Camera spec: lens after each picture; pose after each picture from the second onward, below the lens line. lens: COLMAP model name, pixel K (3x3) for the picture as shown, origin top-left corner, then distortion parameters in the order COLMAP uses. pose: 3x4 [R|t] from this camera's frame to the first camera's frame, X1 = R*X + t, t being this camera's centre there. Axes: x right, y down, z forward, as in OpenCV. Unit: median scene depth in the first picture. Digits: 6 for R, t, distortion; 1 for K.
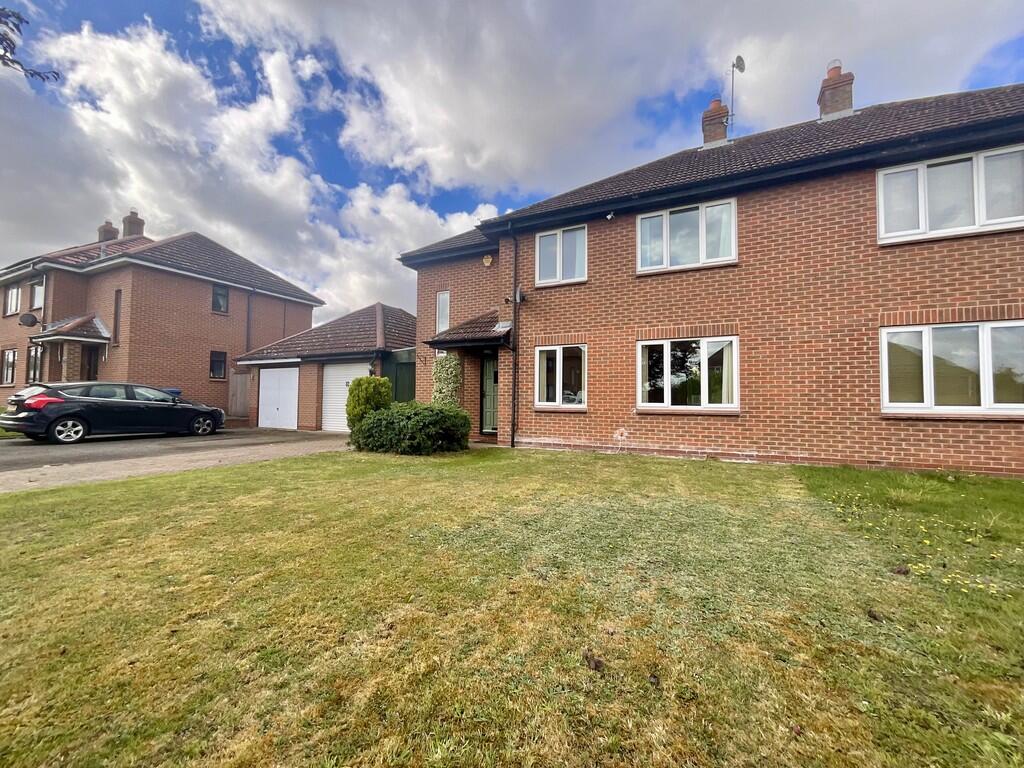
lens RADIAL K [[419.0, 0, 514.0], [0, 419.0, 384.9], [0, 0, 1]] dist [-0.000796, 0.000171]
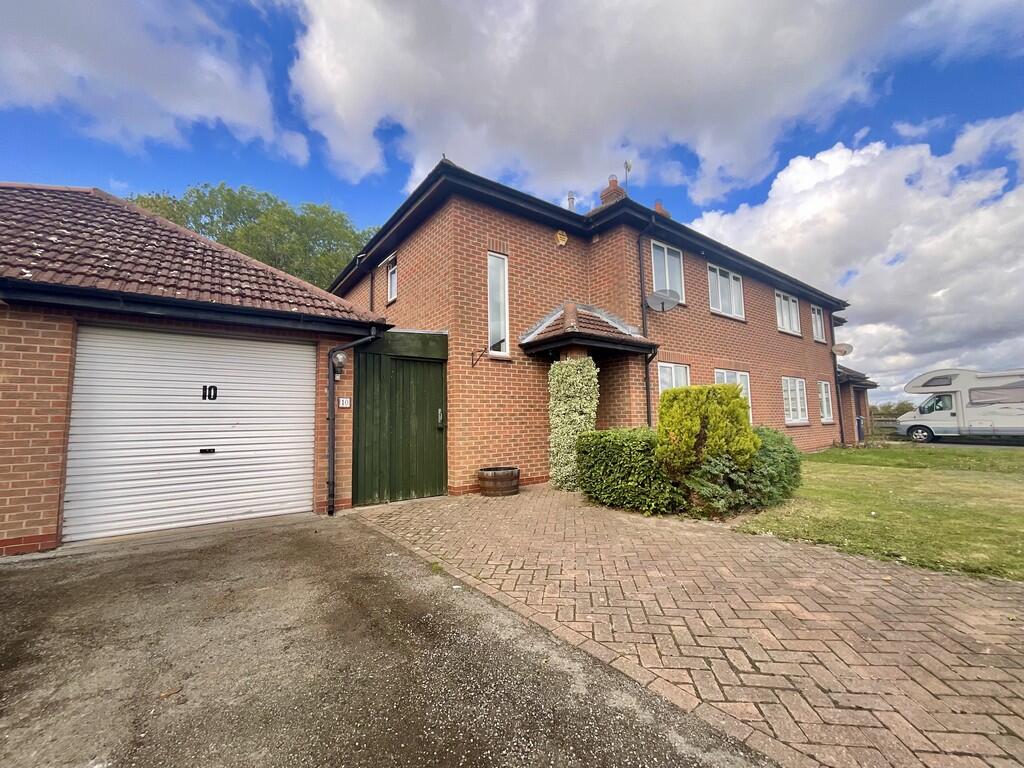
lens RADIAL K [[416.4, 0, 512.0], [0, 416.4, 384.0], [0, 0, 1]] dist [0.002828, 0.000104]
pose [[0.455610, 0.068575, 0.887534, -0.976656], [-0.002474, 0.997122, -0.075772, 0.027704], [-0.890176, 0.032326, 0.454468, 0.970993]]
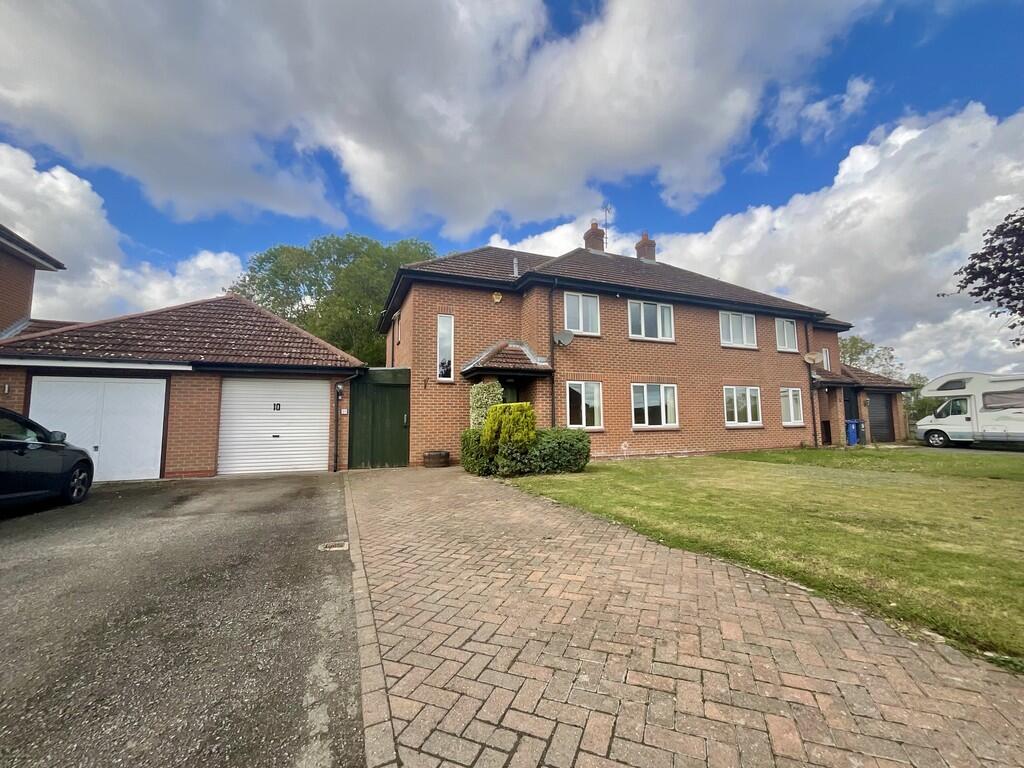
lens RADIAL K [[419.0, 0, 514.0], [0, 419.0, 384.9], [0, 0, 1]] dist [-0.000796, 0.000171]
pose [[0.660085, 0.057846, 0.748961, -1.096600], [-0.007892, 0.997510, -0.070087, 0.011593], [-0.751150, 0.040353, 0.658898, 0.326779]]
